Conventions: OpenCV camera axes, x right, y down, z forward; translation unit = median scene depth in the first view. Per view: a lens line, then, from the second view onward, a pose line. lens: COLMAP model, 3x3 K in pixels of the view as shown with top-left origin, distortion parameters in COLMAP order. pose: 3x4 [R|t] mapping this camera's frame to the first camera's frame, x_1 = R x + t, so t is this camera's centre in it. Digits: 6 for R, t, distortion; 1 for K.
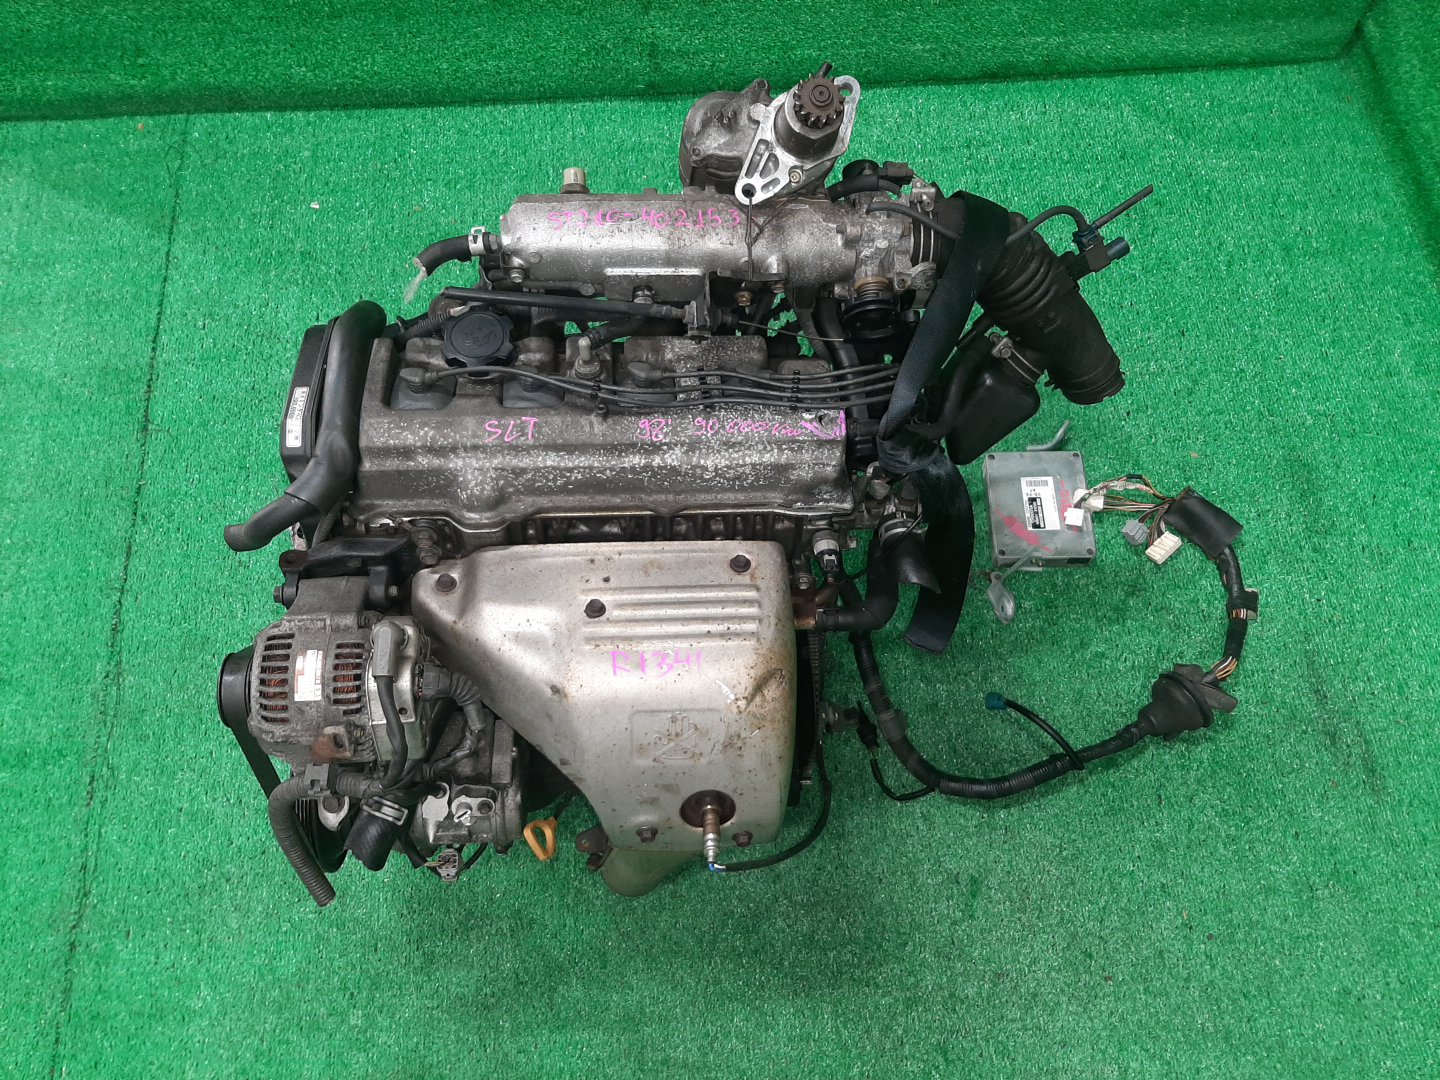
lens RADIAL K [[1120.9, 0, 726.9], [0, 1120.9, 538.9], [0, 0, 1]] dist [0.025283, -0.063354]
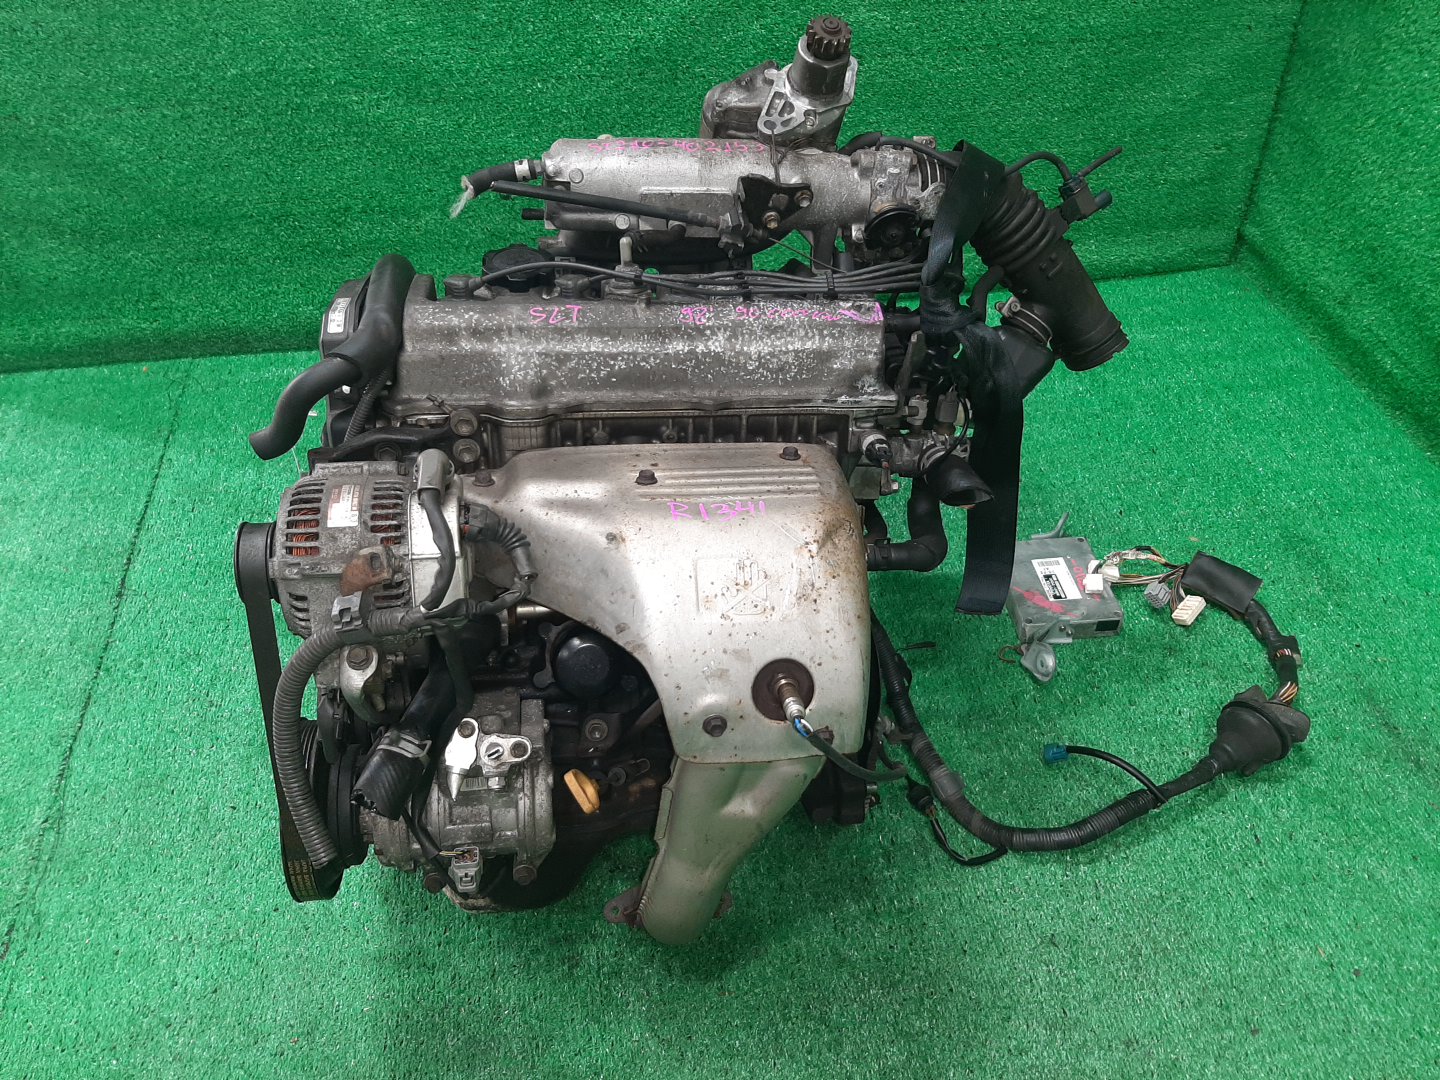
lens RADIAL K [[1120.9, 0, 727.2], [0, 1120.9, 533.7], [0, 0, 1]] dist [0.025283, -0.063354]
pose [[0.996376, -0.052403, 0.067006, -0.109616], [0.075008, 0.912772, -0.401524, 0.464371], [-0.040120, 0.405095, 0.913394, 0.145925]]
